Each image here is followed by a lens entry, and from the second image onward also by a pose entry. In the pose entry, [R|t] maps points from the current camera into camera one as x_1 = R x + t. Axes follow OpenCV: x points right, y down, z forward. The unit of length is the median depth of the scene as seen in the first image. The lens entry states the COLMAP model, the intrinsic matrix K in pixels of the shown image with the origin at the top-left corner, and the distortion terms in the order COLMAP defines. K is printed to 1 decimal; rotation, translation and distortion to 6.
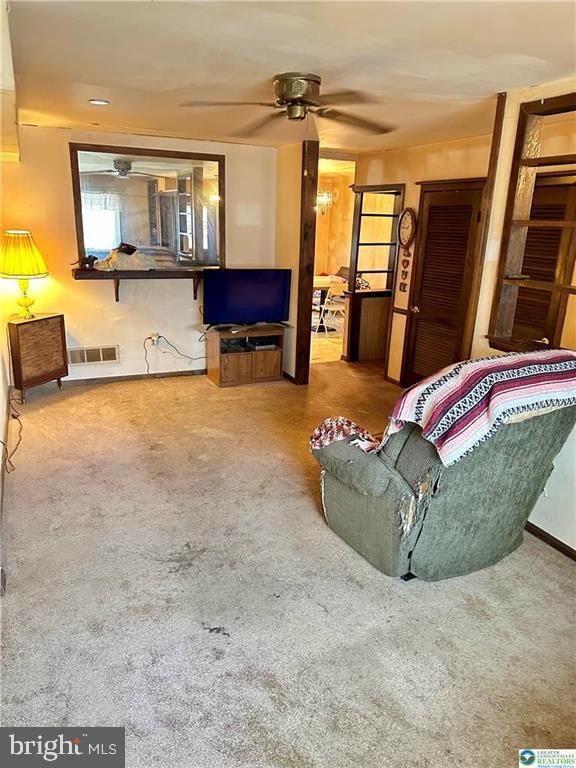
lens RADIAL K [[543.6, 0, 288.0], [0, 543.6, 384.0], [0, 0, 1]] dist [0.192403, -0.392650]
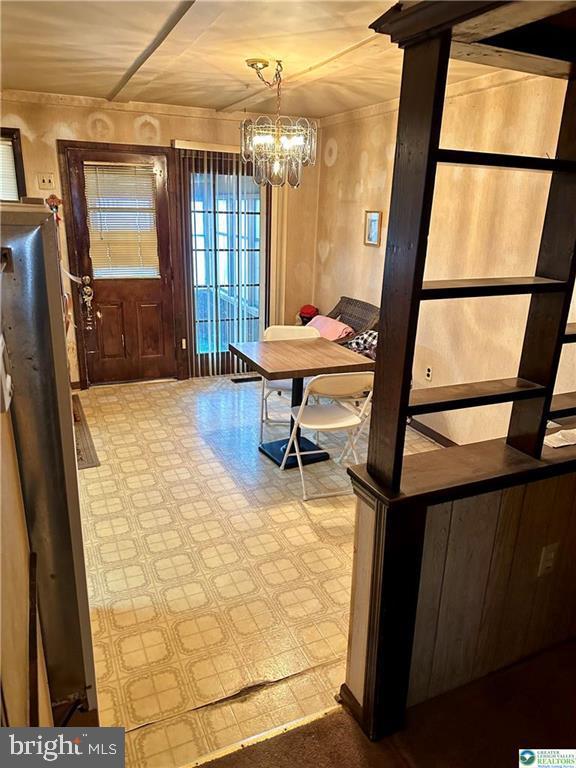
lens RADIAL K [[543.6, 0, 288.0], [0, 543.6, 384.0], [0, 0, 1]] dist [0.192403, -0.392650]
pose [[0.999990, -0.001052, -0.004399, 0.067476], [0.001126, 0.999856, 0.016914, -0.193128], [0.004380, -0.016919, 0.999847, 0.677847]]
